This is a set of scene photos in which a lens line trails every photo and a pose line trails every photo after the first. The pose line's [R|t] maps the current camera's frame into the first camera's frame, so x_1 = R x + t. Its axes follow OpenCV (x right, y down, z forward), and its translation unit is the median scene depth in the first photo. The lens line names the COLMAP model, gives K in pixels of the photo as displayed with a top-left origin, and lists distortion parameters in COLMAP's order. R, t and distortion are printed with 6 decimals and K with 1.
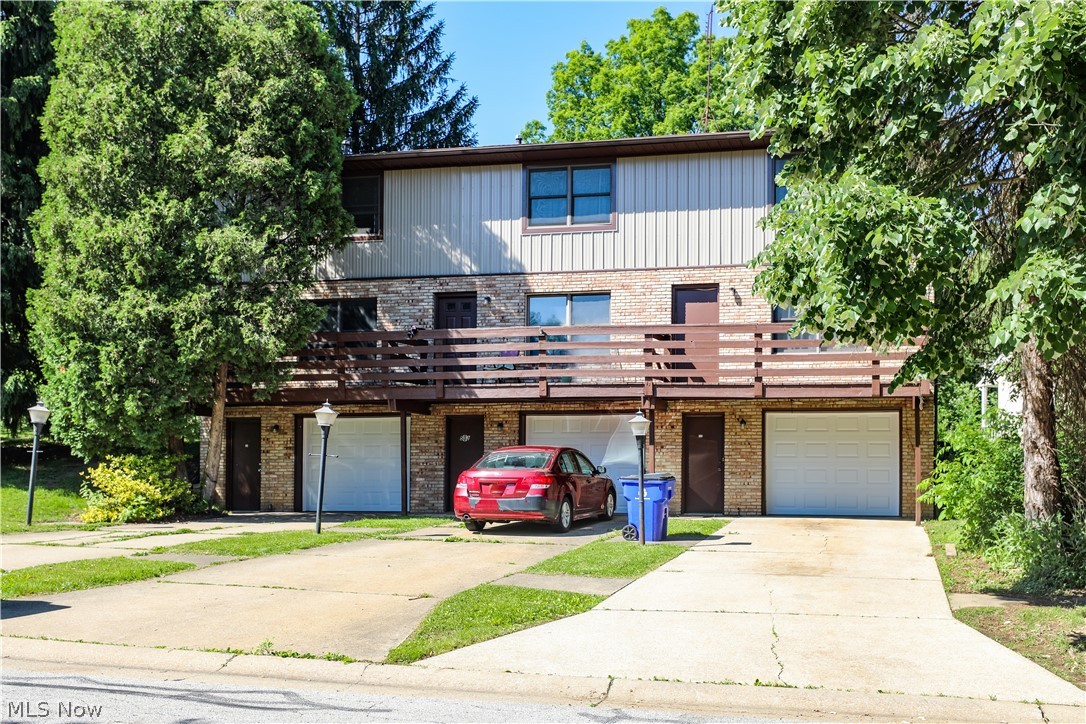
lens RADIAL K [[1117.8, 0, 653.6], [0, 1117.8, 445.1], [0, 0, 1]] dist [0.061621, 0.018947]
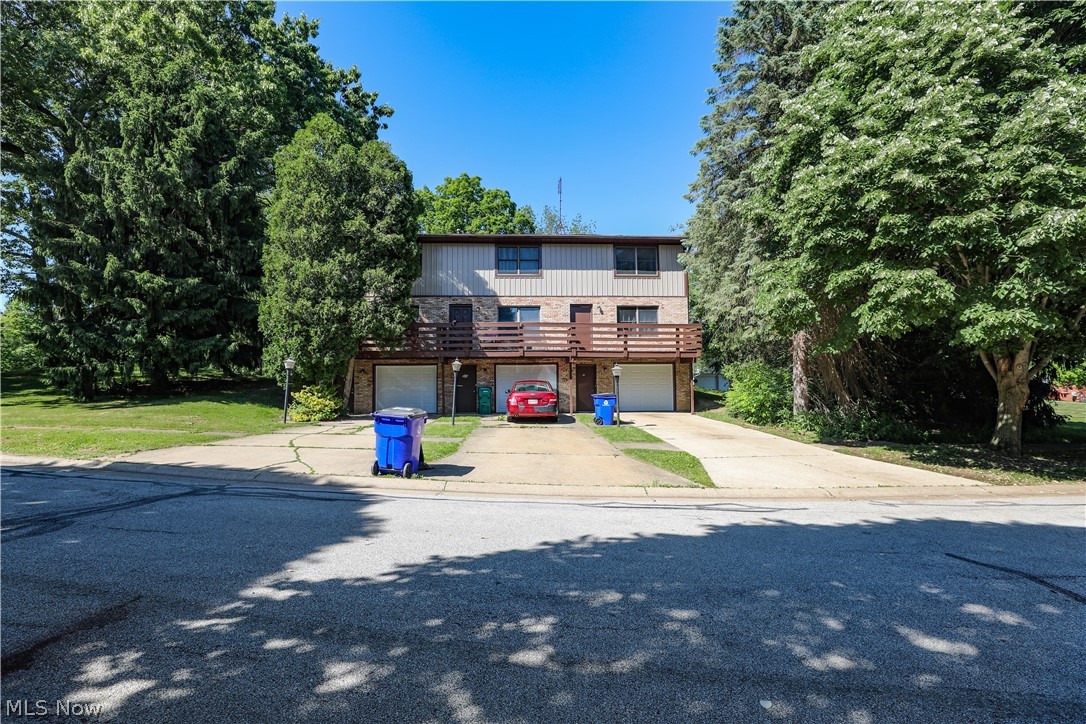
lens RADIAL K [[523.4, 0, 543.0], [0, 523.4, 362.0], [0, 0, 1]] dist [-0.042346, 0.021893]
pose [[0.963696, 0.005723, 0.266942, -0.327798], [0.001965, 0.999591, -0.028524, -0.004908], [-0.266996, 0.028013, 0.963290, 0.059602]]
